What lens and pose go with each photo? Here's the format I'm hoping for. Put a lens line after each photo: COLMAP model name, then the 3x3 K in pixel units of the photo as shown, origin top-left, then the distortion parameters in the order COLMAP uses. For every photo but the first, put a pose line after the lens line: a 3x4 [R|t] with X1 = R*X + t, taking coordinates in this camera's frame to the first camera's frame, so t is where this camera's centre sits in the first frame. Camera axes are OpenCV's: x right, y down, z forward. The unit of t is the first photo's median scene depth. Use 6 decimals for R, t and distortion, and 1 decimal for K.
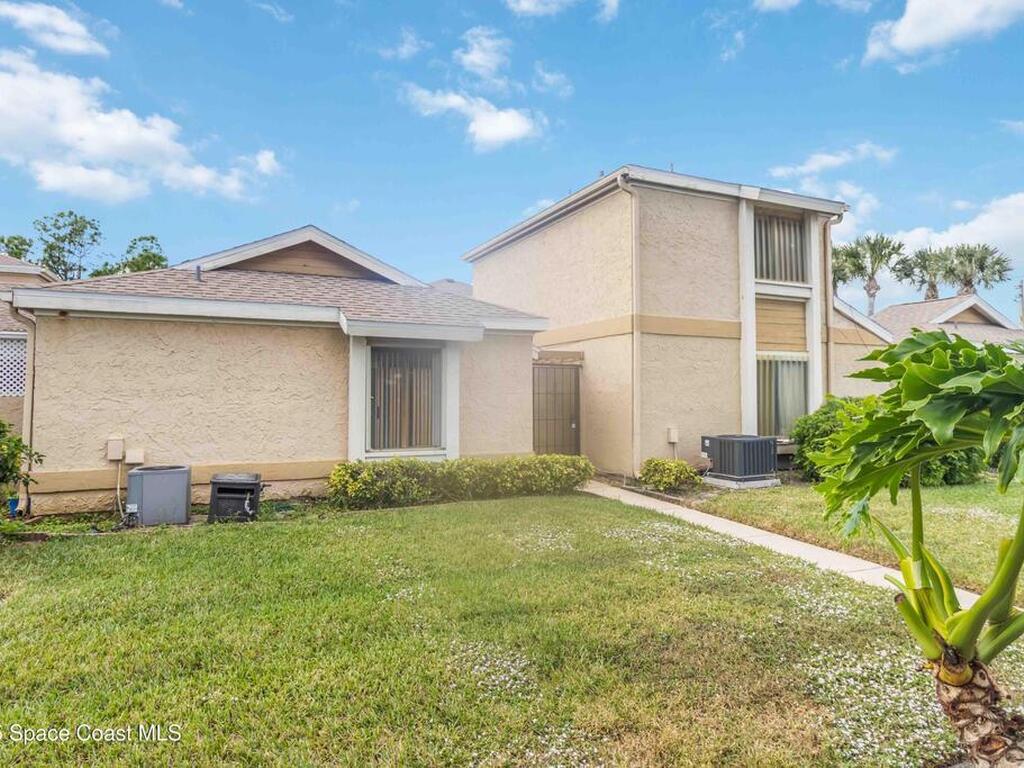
lens RADIAL K [[597.4, 0, 511.8], [0, 597.4, 382.6], [0, 0, 1]] dist [-0.005546, -0.000587]
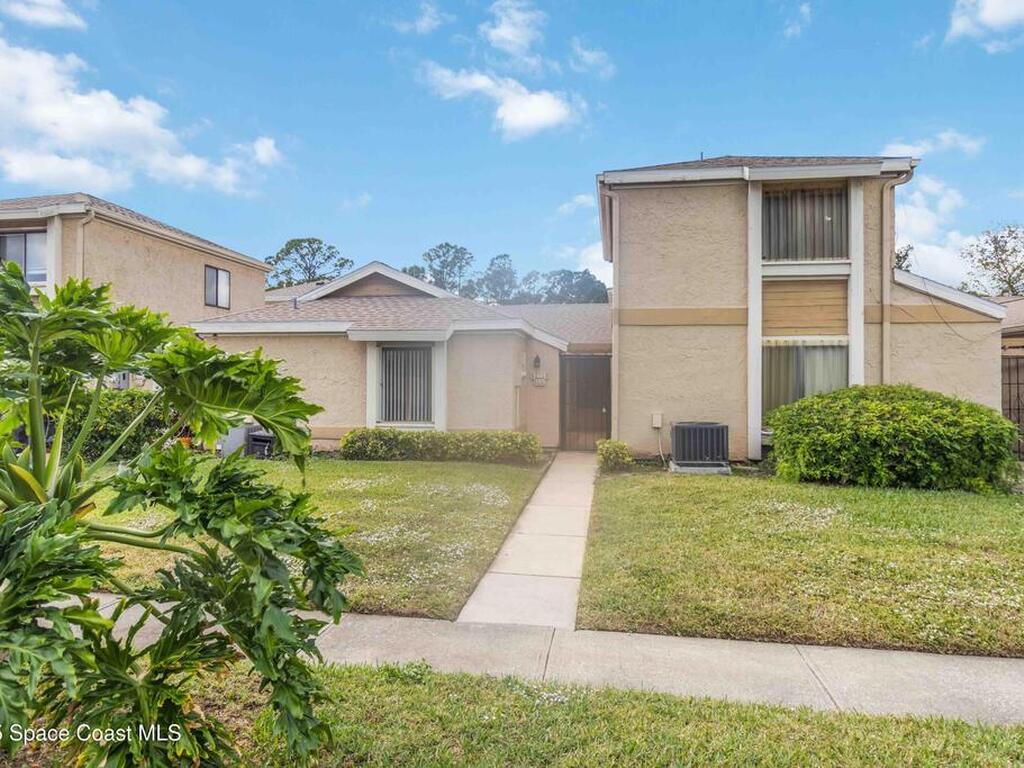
lens RADIAL K [[560.3, 0, 511.6], [0, 560.3, 383.4], [0, 0, 1]] dist [-0.004705, -0.000223]
pose [[0.863615, 0.001355, -0.504150, 0.514984], [0.009348, 0.999781, 0.018701, 0.001590], [0.504066, -0.020864, 0.863413, 0.015461]]
